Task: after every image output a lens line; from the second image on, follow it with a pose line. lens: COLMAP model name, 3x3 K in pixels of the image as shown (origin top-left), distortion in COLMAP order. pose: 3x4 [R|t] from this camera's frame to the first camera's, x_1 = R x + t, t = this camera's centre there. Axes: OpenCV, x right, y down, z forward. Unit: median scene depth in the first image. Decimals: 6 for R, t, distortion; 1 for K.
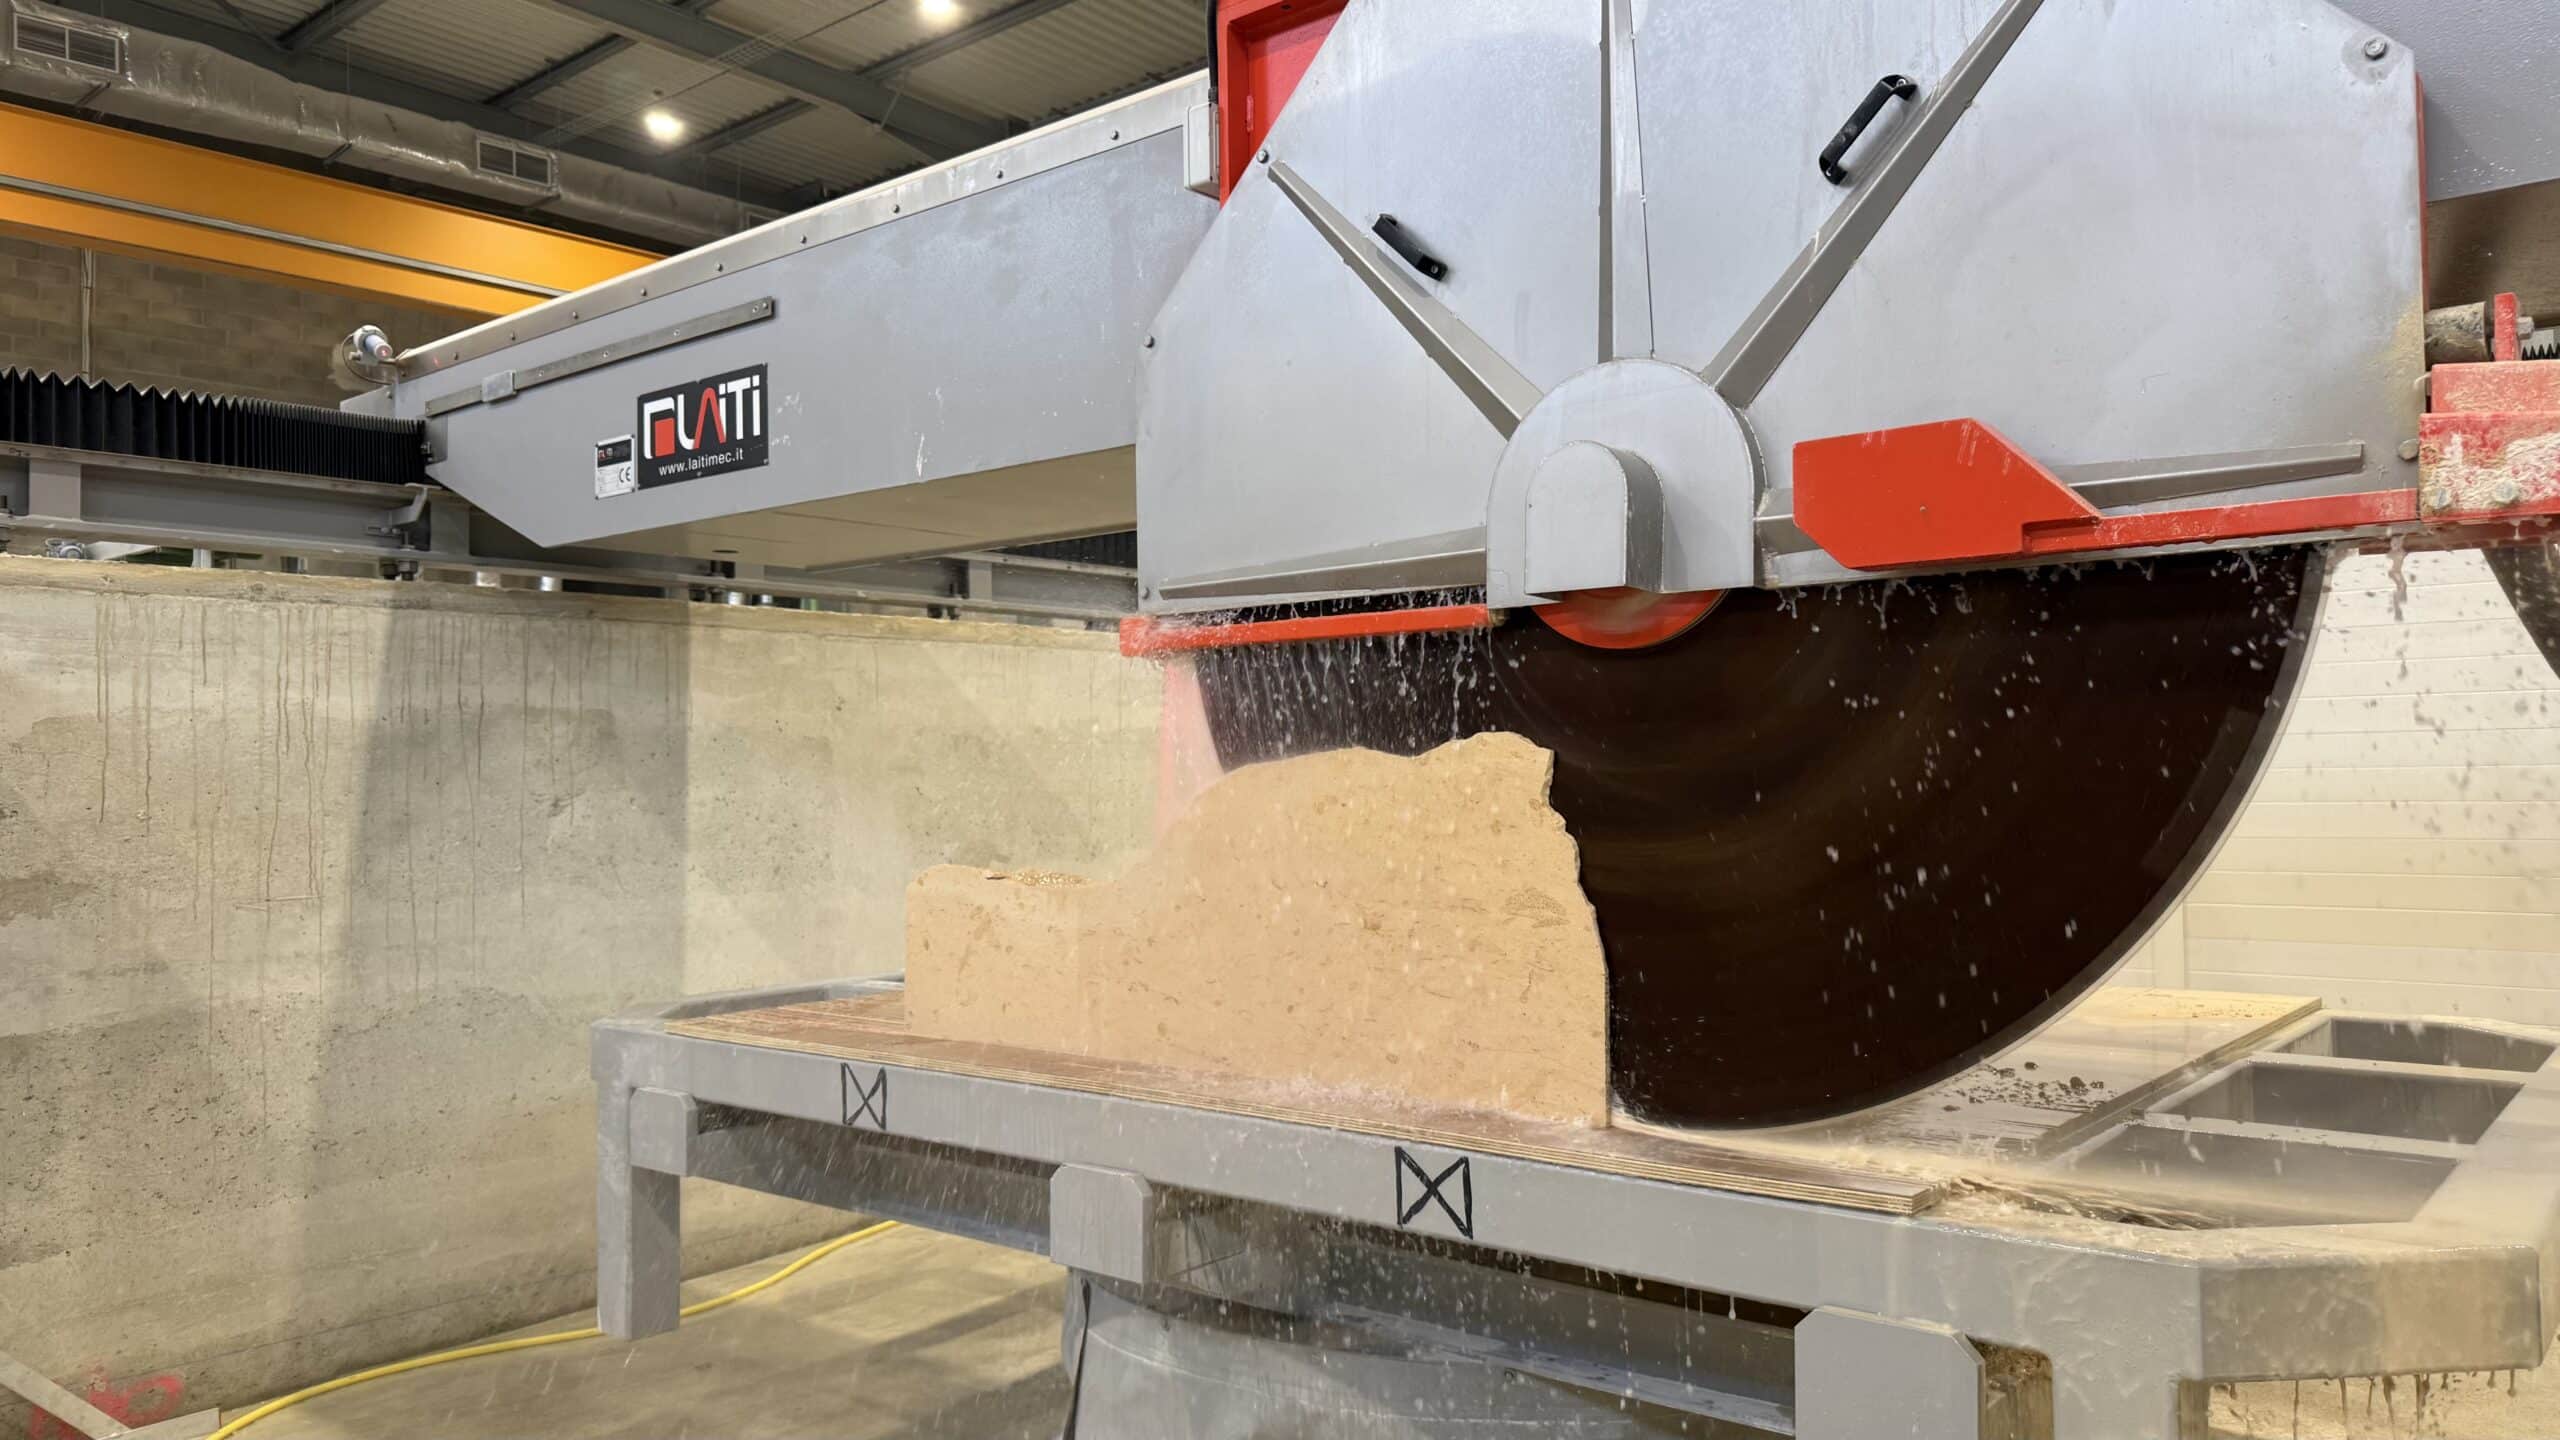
lens RADIAL K [[1785.3, 0, 1283.7], [0, 1785.3, 692.8], [0, 0, 1]] dist [-0.002660, -0.002693]
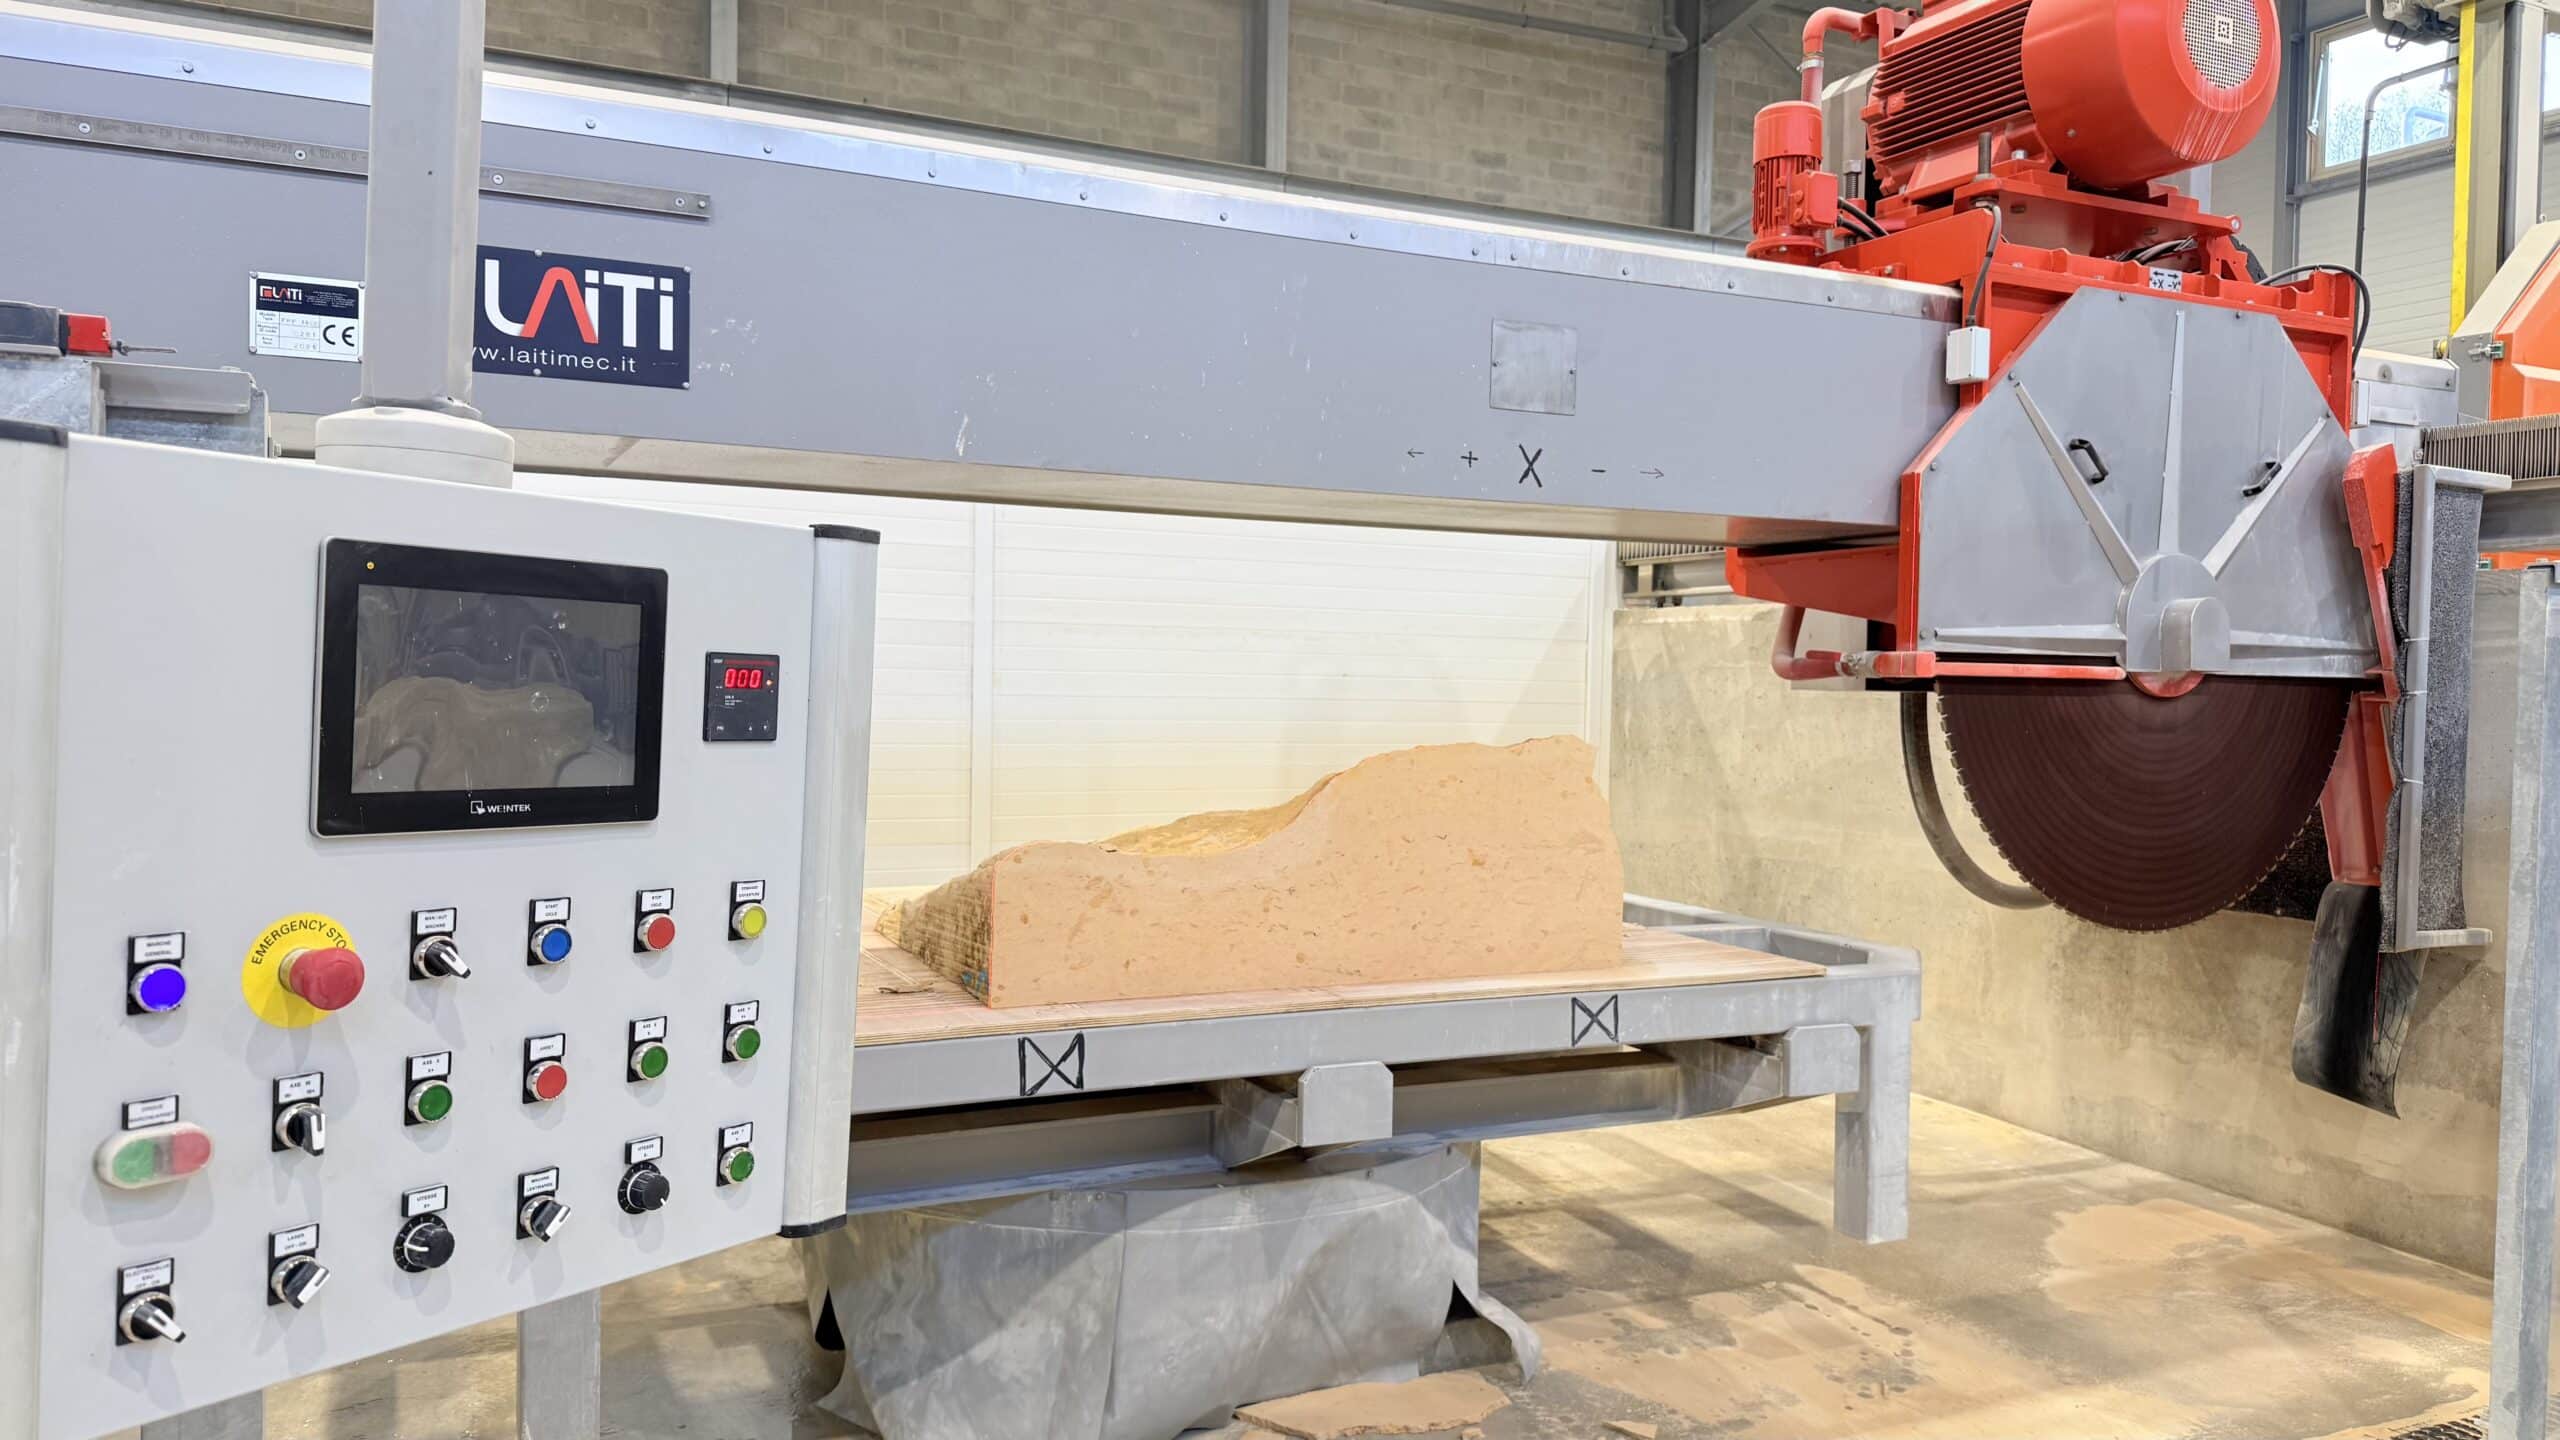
lens RADIAL K [[1785.3, 0, 1284.7], [0, 1785.3, 735.5], [0, 0, 1]] dist [-0.002660, -0.002693]
pose [[0.416822, -0.006005, 0.908968, -1.147765], [-0.063966, 0.997305, 0.035922, -0.014873], [-0.906735, -0.073116, 0.415315, 0.454285]]
